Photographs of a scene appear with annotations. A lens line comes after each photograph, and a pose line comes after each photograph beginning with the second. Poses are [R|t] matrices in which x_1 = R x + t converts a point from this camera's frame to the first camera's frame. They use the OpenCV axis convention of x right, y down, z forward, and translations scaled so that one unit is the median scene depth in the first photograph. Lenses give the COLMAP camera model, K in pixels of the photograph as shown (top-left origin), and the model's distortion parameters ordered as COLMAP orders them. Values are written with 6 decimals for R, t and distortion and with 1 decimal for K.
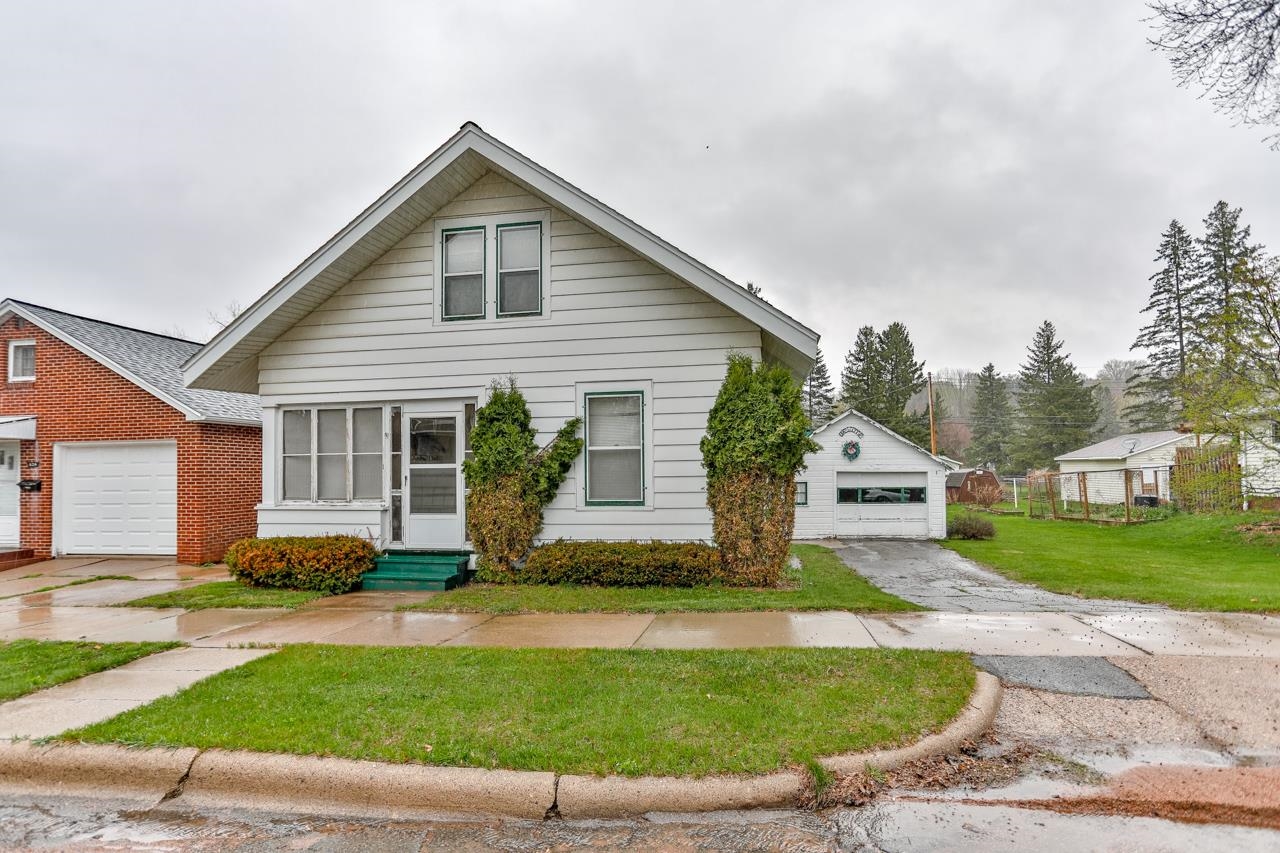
lens RADIAL K [[684.8, 0, 651.1], [0, 684.8, 465.3], [0, 0, 1]] dist [-0.054115, 0.031894]
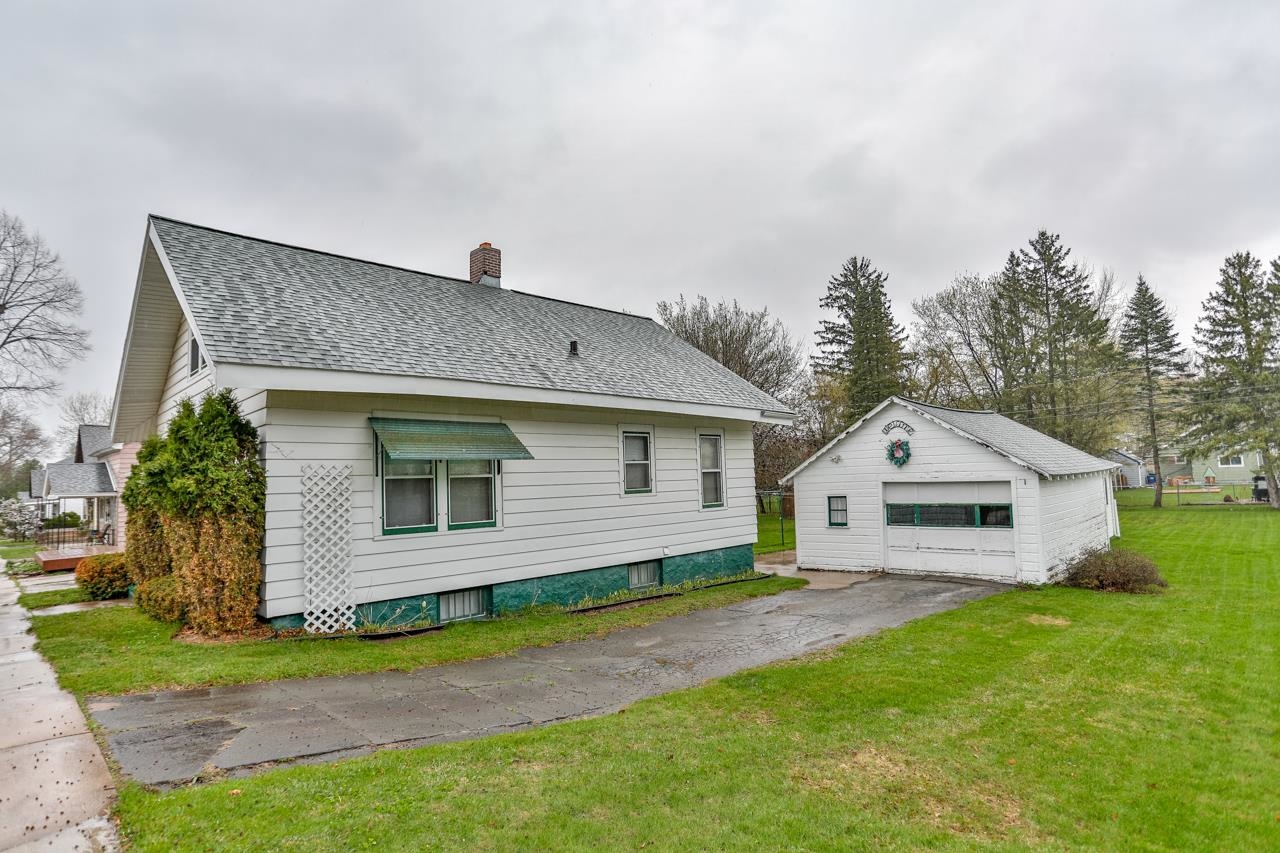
lens RADIAL K [[684.8, 0, 634.9], [0, 684.8, 432.0], [0, 0, 1]] dist [-0.054115, 0.031894]
pose [[0.814540, -0.054581, -0.577534, 0.222046], [0.028266, 0.998116, -0.054464, -0.005626], [0.579418, 0.028038, 0.814548, 0.111983]]
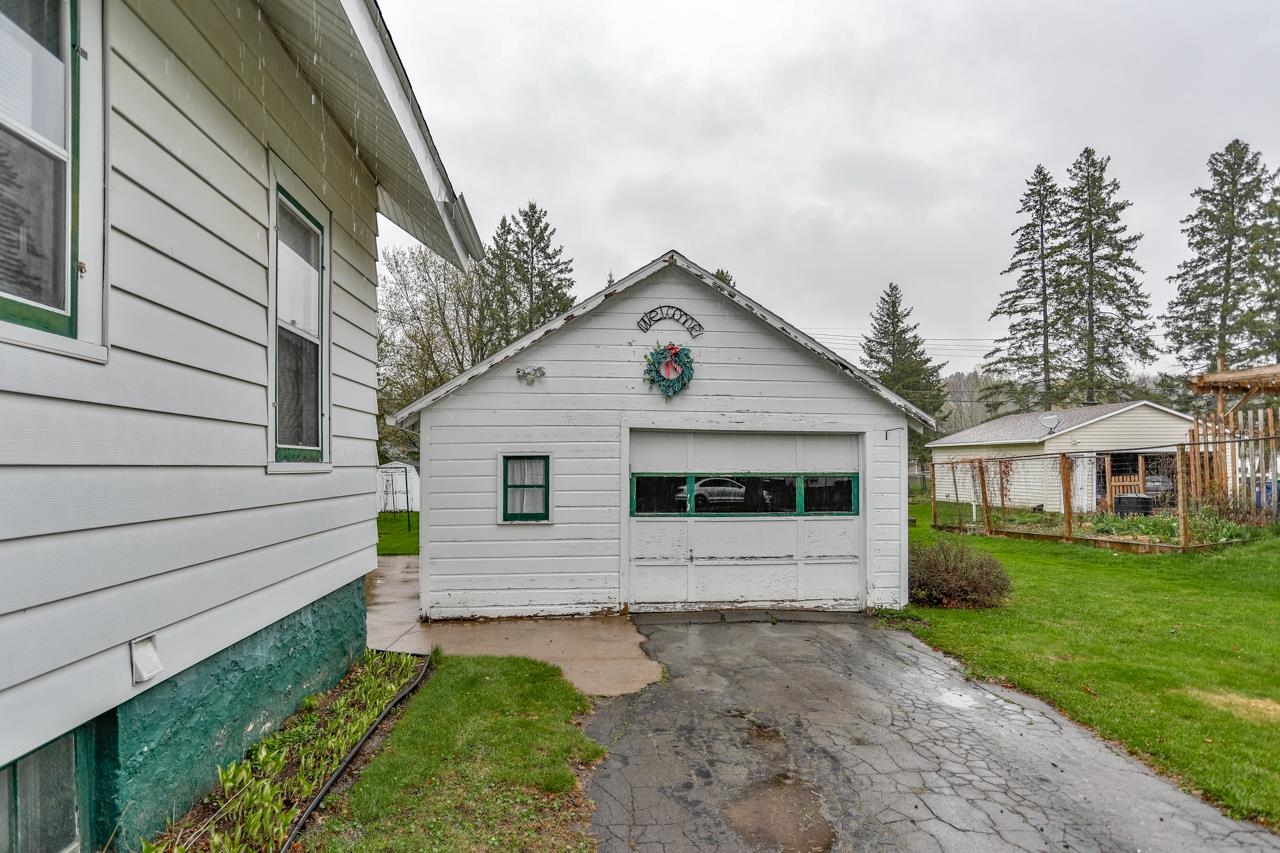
lens RADIAL K [[684.8, 0, 618.0], [0, 684.8, 464.2], [0, 0, 1]] dist [-0.054115, 0.031894]
pose [[0.974642, 0.012866, 0.223398, 0.085300], [-0.013674, 0.999904, 0.002066, 0.012800], [-0.223350, -0.005069, 0.974725, 0.298616]]
